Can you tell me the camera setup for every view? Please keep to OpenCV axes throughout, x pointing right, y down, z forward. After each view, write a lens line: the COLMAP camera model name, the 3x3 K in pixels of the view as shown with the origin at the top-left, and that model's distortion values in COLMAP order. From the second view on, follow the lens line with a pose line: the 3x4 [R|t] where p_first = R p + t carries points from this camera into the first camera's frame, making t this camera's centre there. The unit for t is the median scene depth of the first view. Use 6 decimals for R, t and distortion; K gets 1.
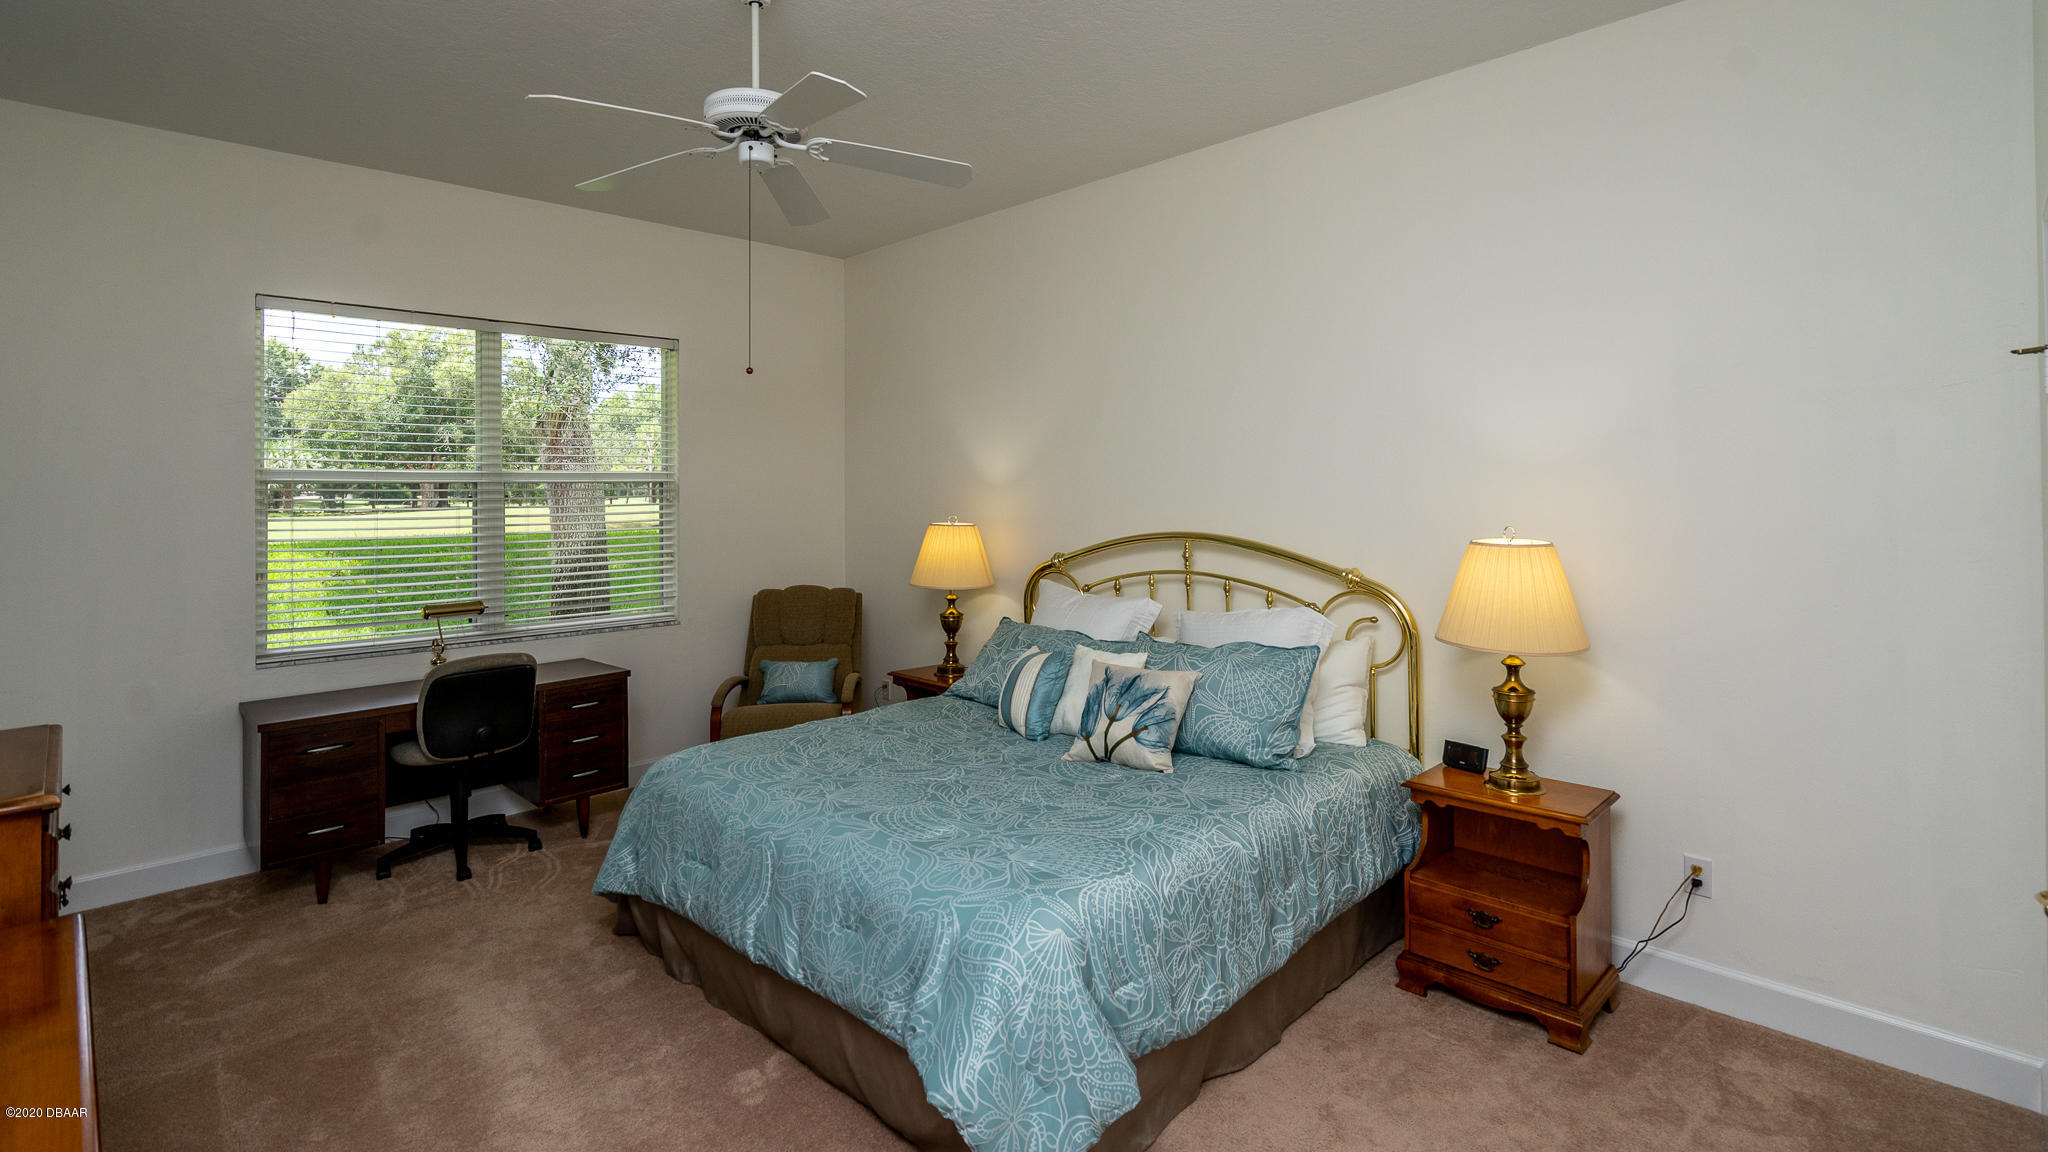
lens RADIAL K [[959.0, 0, 1043.9], [0, 959.0, 475.1], [0, 0, 1]] dist [-0.014958, 0.008547]
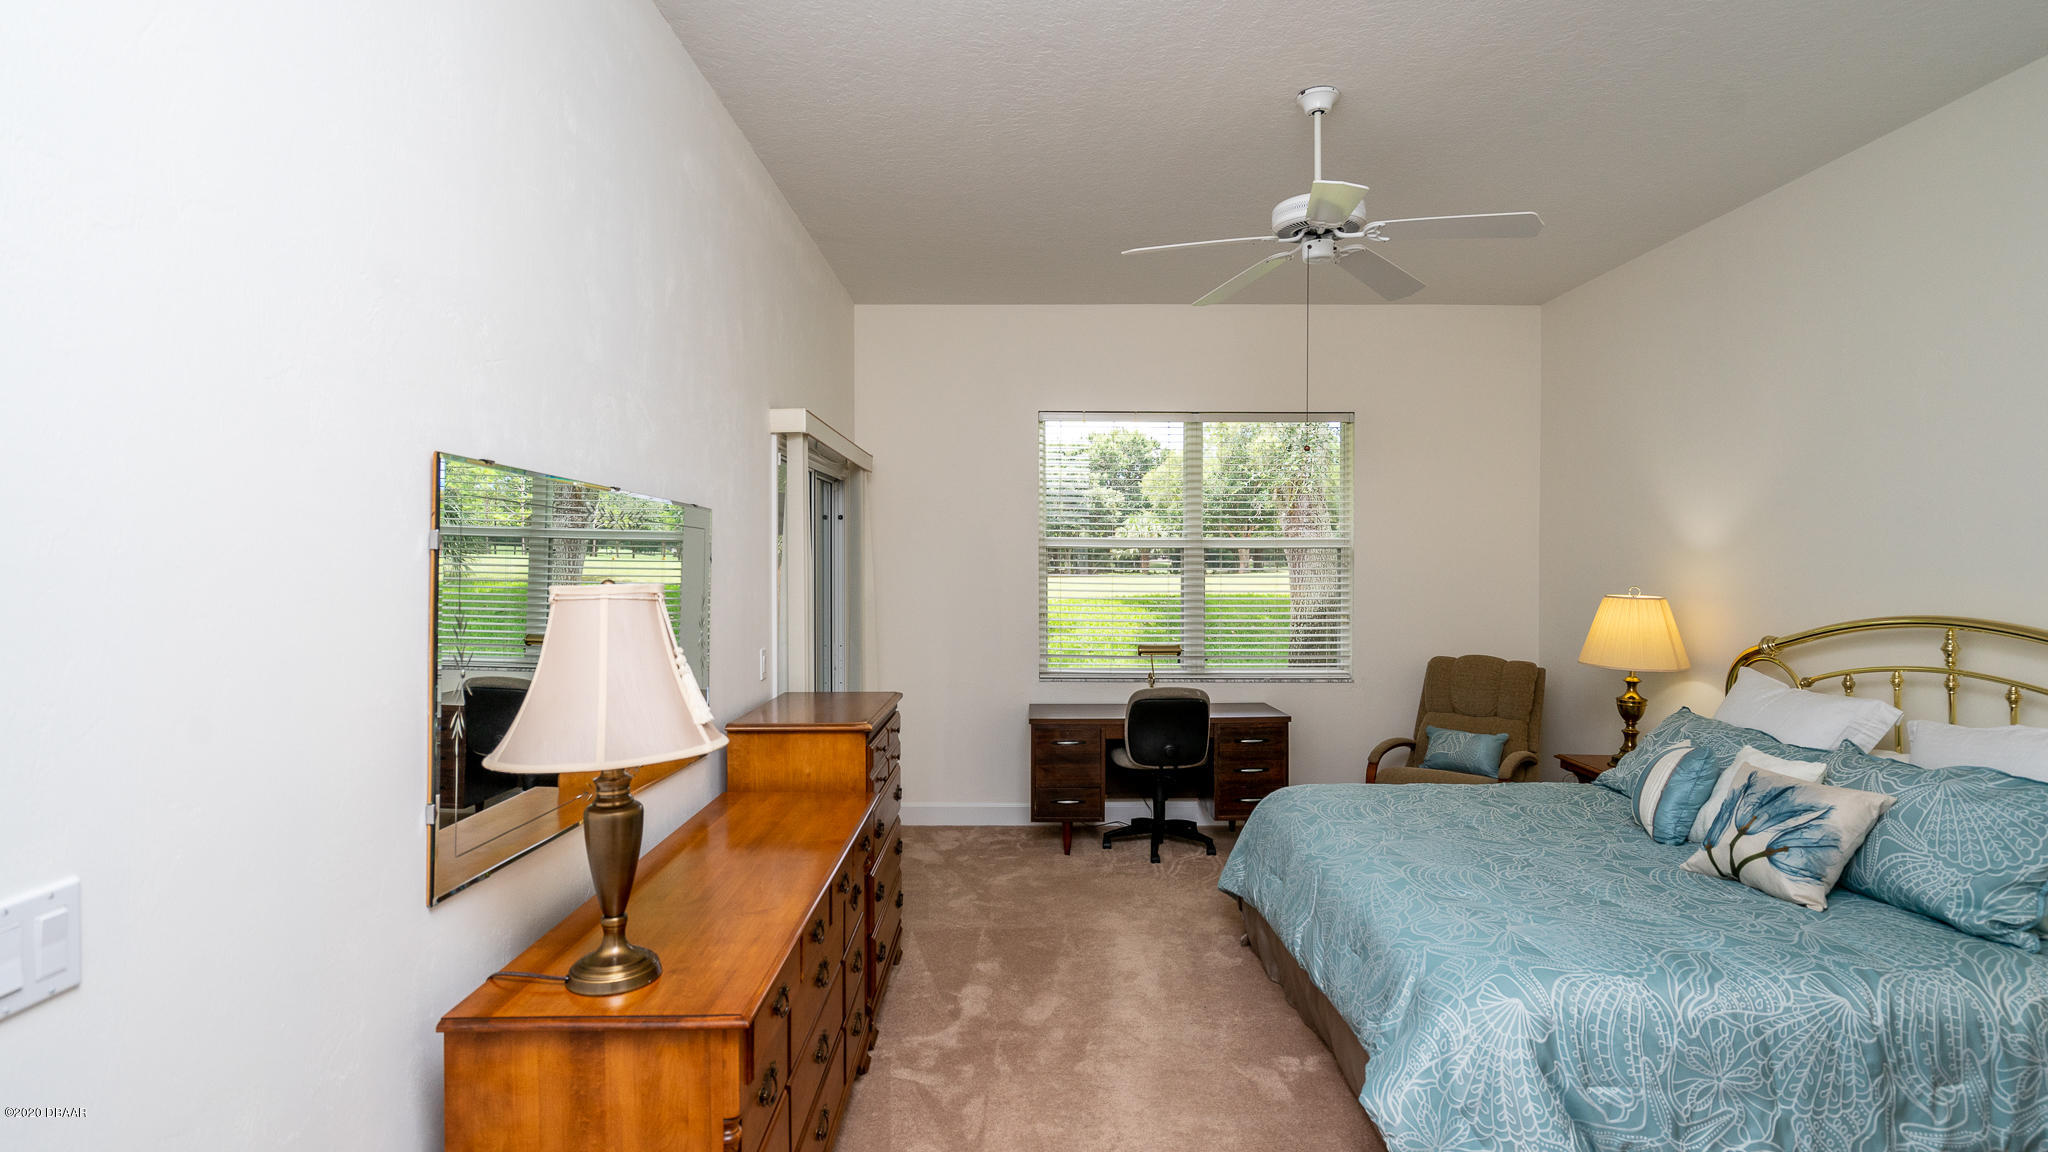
lens RADIAL K [[989.4, 0, 1038.0], [0, 989.4, 574.9], [0, 0, 1]] dist [-0.002533, 0.000789]
pose [[0.715739, 0.020767, -0.698059, 0.229226], [0.002665, 0.999469, 0.032467, 0.000622], [0.698363, -0.025098, 0.715304, -0.043246]]
